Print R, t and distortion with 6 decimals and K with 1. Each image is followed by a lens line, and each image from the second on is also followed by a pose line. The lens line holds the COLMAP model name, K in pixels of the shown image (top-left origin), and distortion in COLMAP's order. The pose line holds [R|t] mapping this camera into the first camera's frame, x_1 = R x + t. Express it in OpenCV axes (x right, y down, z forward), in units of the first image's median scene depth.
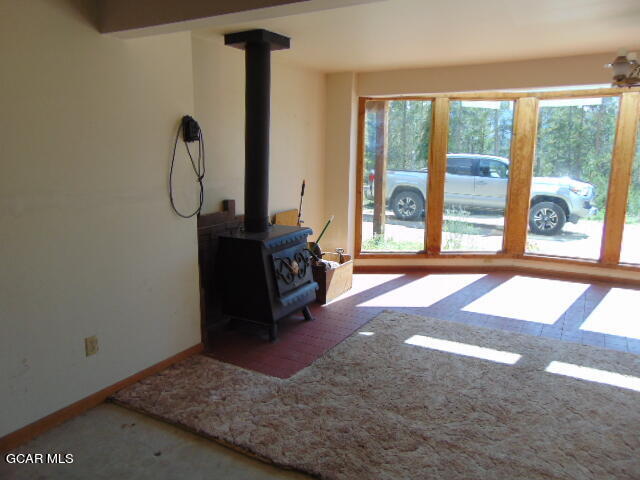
lens RADIAL K [[475.2, 0, 316.4], [0, 475.2, 237.9], [0, 0, 1]] dist [0.012185, 0.011030]
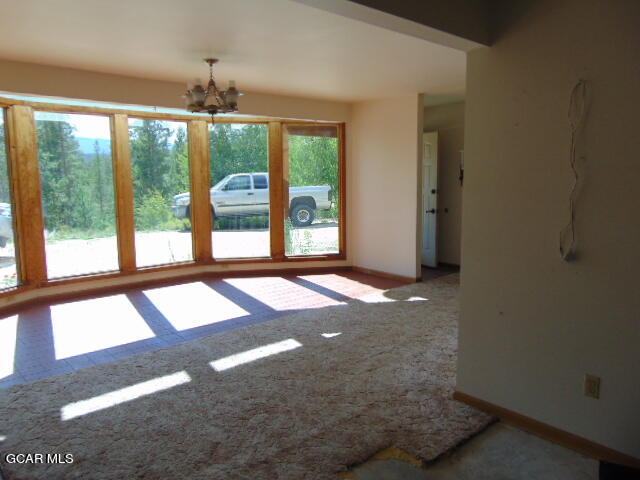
lens RADIAL K [[481.0, 0, 314.6], [0, 481.0, 238.6], [0, 0, 1]] dist [-0.008153, 0.028155]
pose [[0.324975, -0.133985, 0.936183, -0.315954], [0.172514, 0.981703, 0.080616, -0.041415], [-0.929855, 0.135306, 0.342143, 0.286776]]
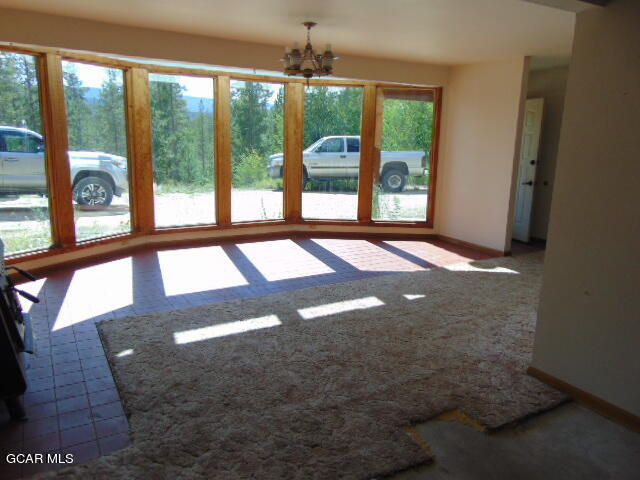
lens RADIAL K [[480.6, 0, 317.3], [0, 480.6, 240.8], [0, 0, 1]] dist [-0.042248, 0.101887]
pose [[0.497475, -0.178906, 0.848829, -0.332223], [0.128509, 0.982904, 0.131849, -0.041407], [-0.857907, 0.043491, 0.511962, 0.267334]]
